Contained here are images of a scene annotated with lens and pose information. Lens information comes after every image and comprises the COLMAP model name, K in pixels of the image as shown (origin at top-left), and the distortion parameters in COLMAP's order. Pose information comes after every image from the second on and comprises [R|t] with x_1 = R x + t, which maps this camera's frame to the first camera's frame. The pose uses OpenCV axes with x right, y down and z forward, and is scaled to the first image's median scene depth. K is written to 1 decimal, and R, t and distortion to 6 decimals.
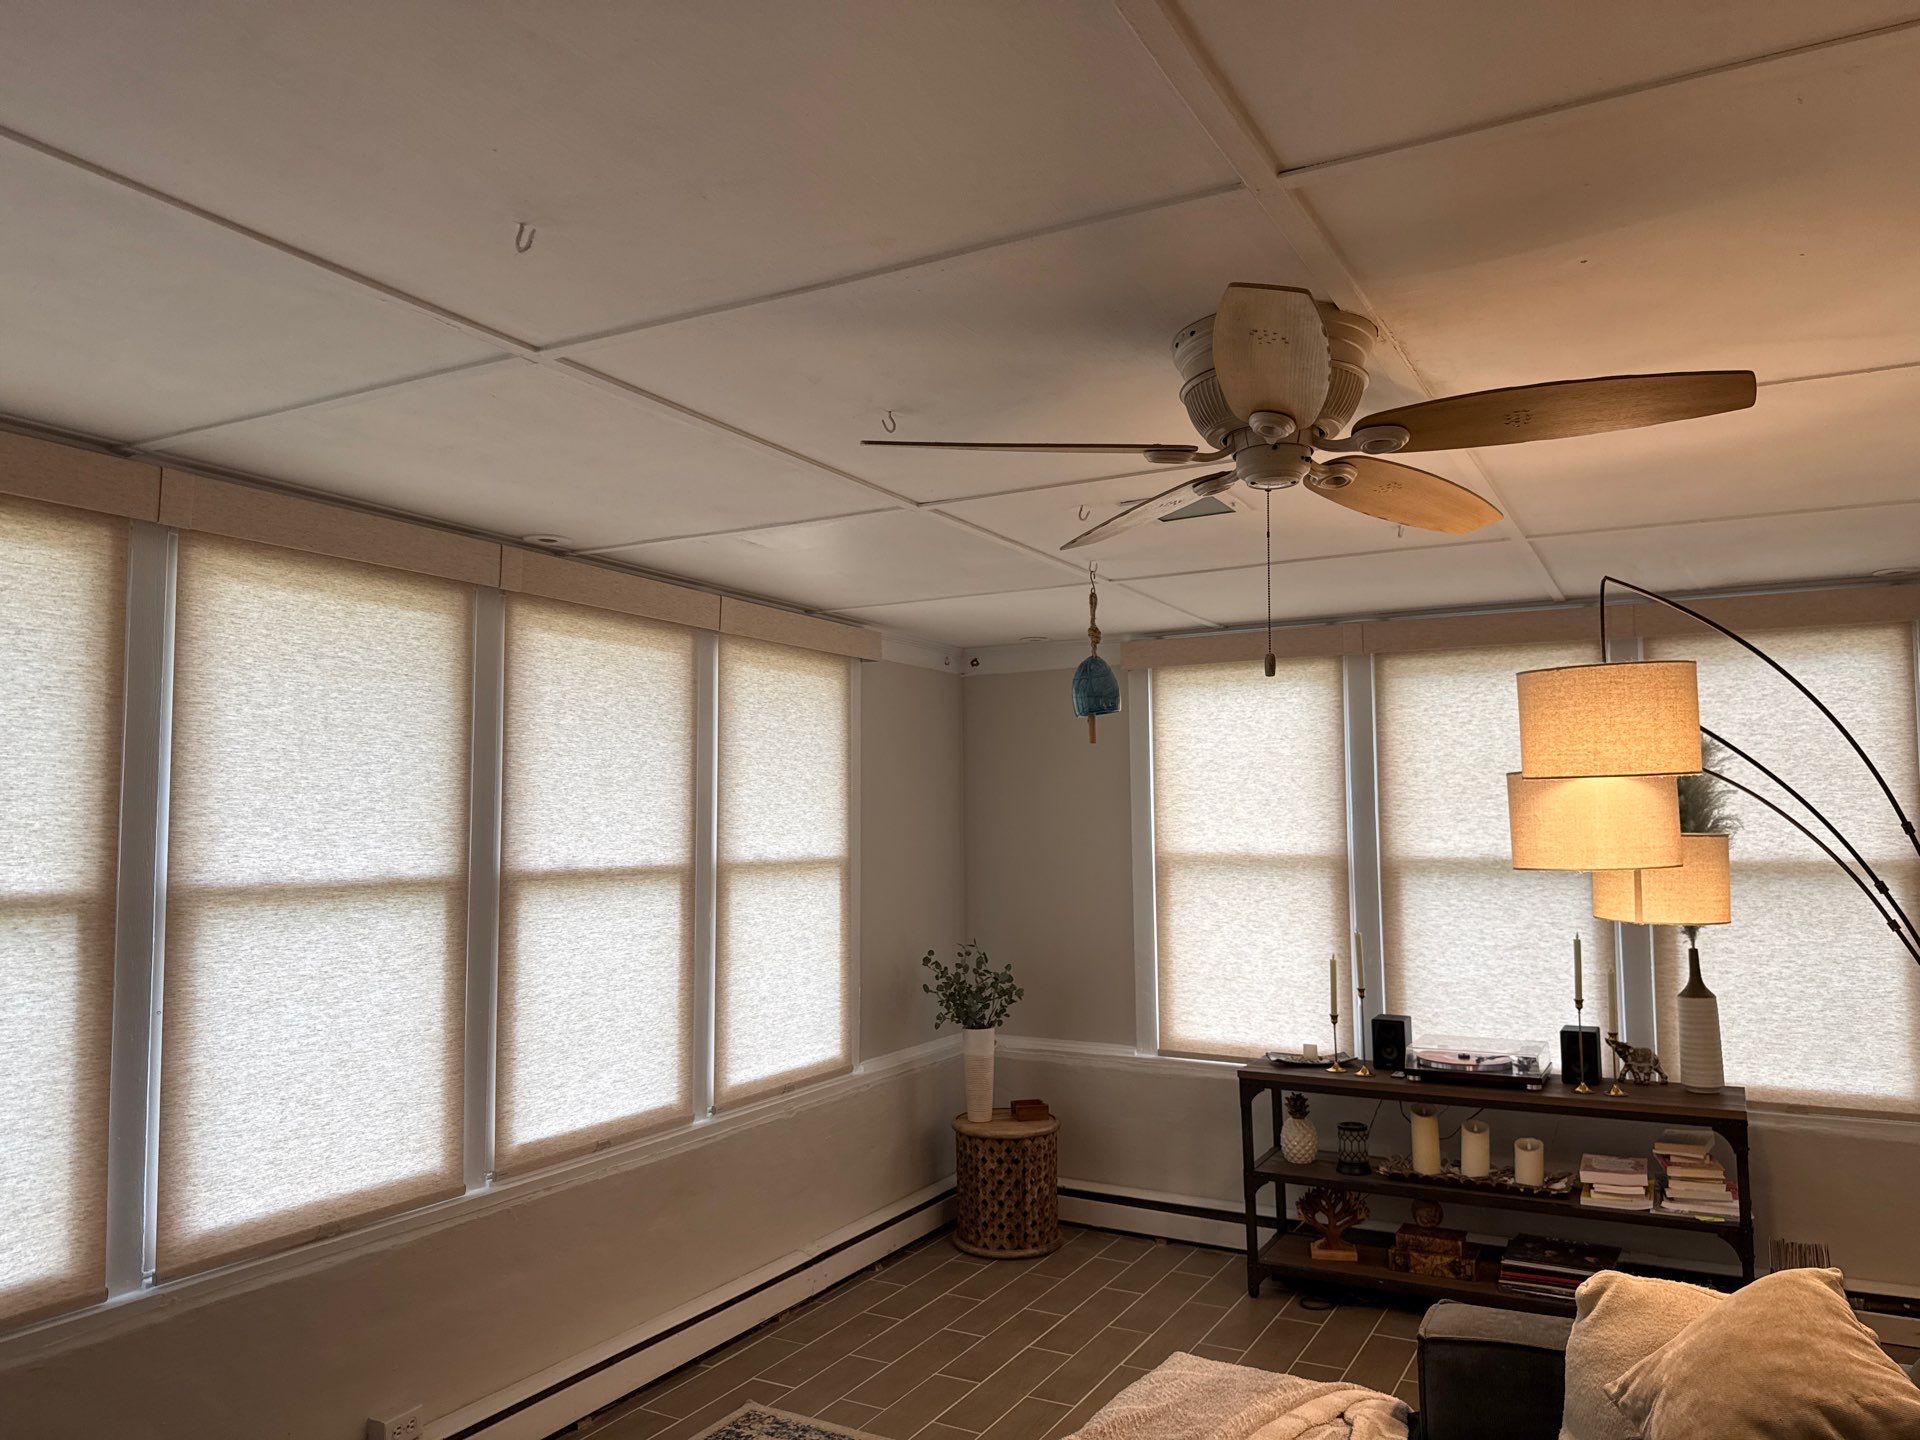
lens RADIAL K [[1352.8, 0, 969.2], [0, 1352.8, 720.2], [0, 0, 1]] dist [0.071541, -0.093653]
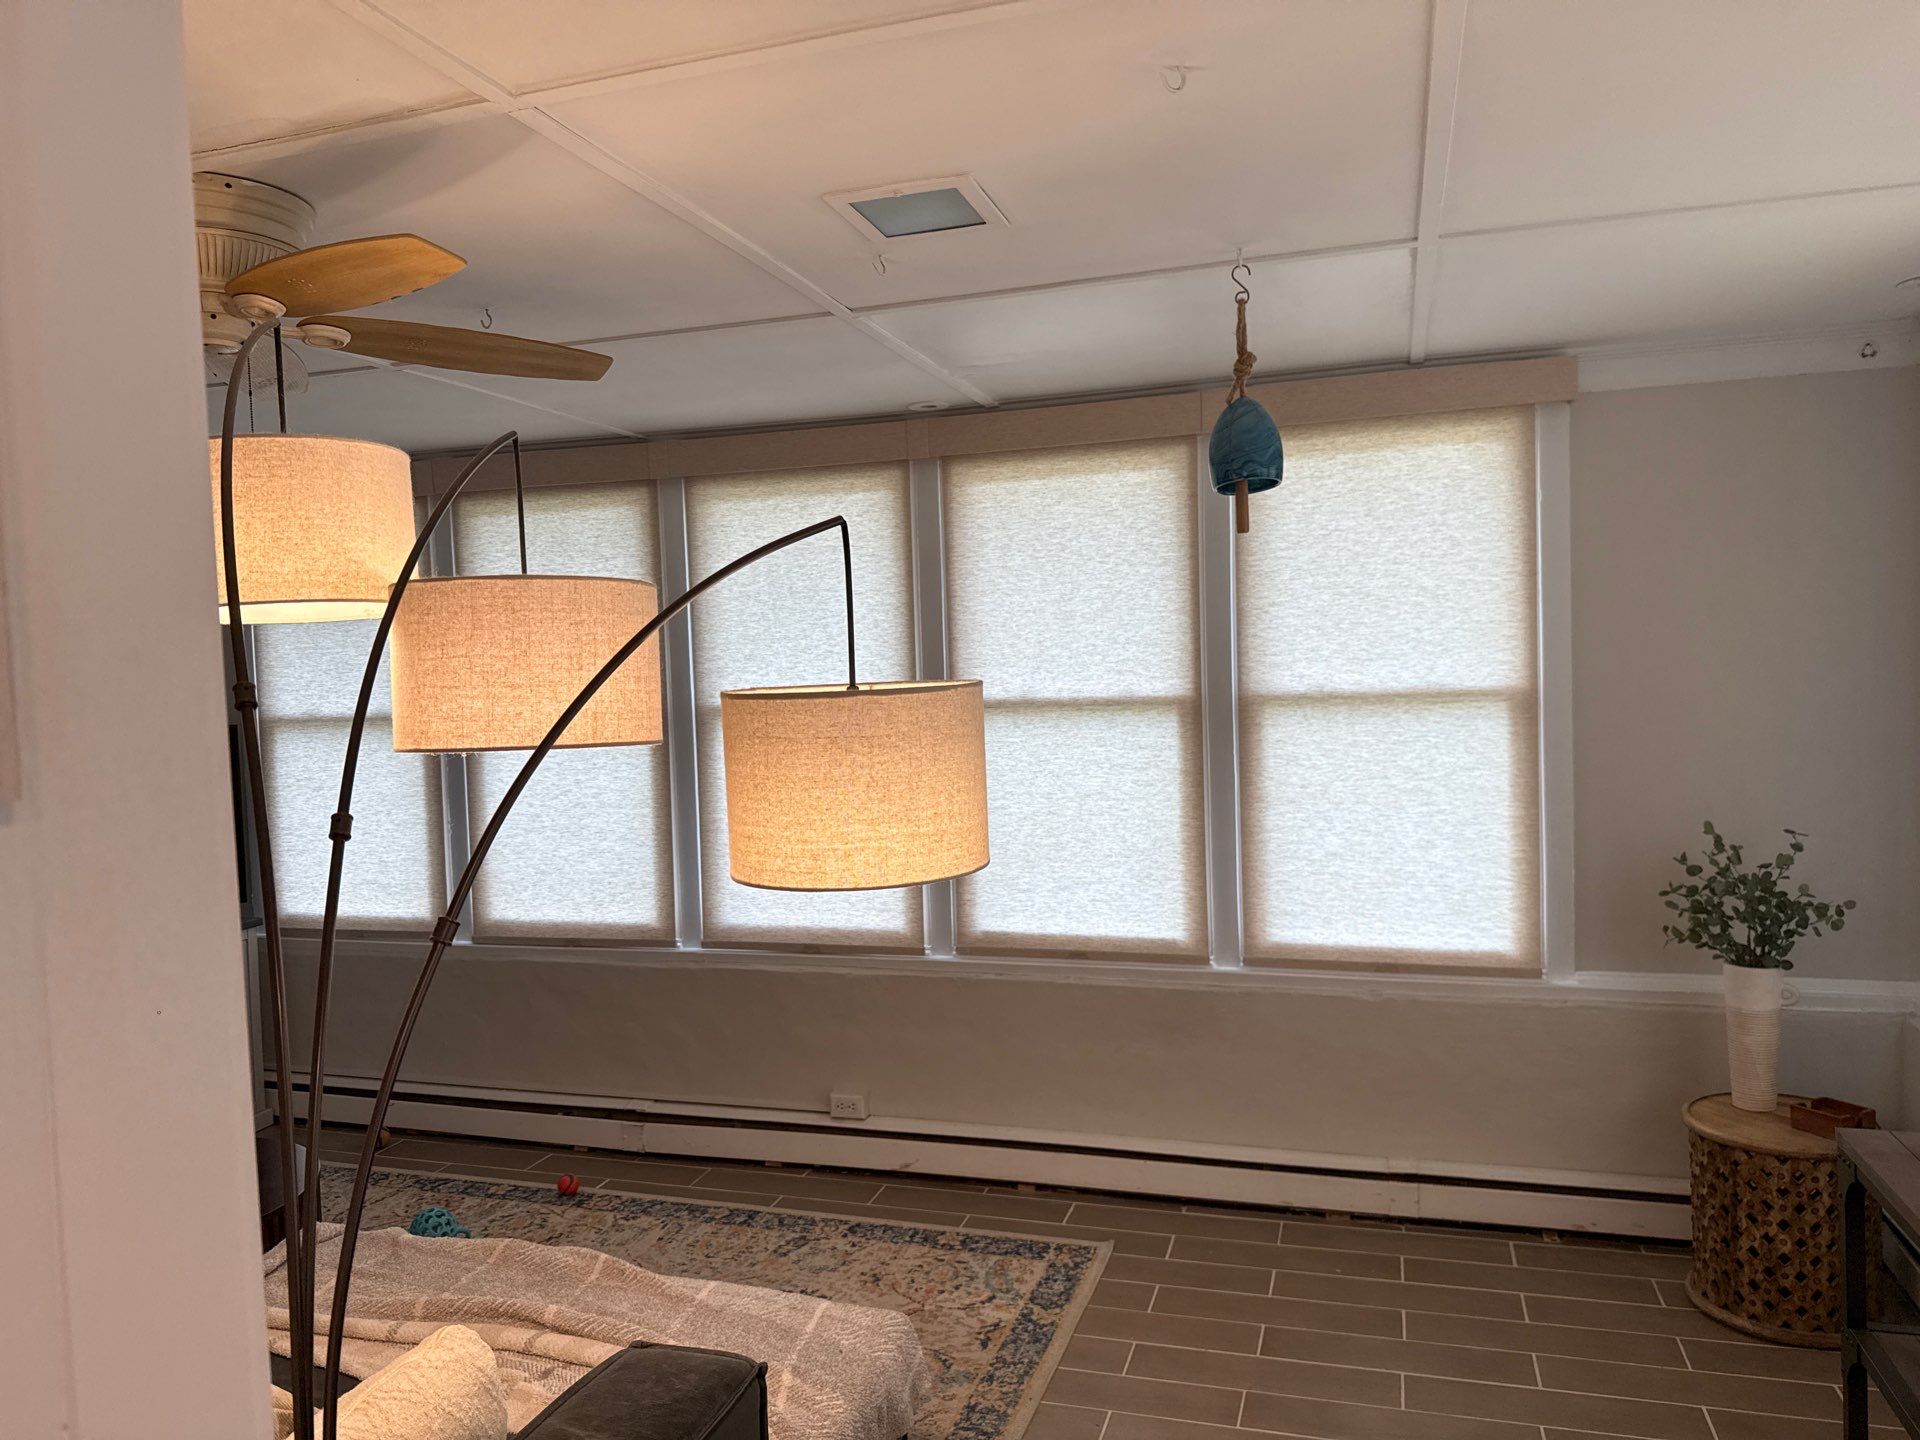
lens RADIAL K [[1352.8, 0, 947.2], [0, 1352.8, 715.6], [0, 0, 1]] dist [0.071541, -0.093653]
pose [[0.183459, 0.038442, -0.982275, 0.675826], [0.107131, 0.992502, 0.058851, 0.047287], [0.977172, -0.116028, 0.177965, 0.666641]]
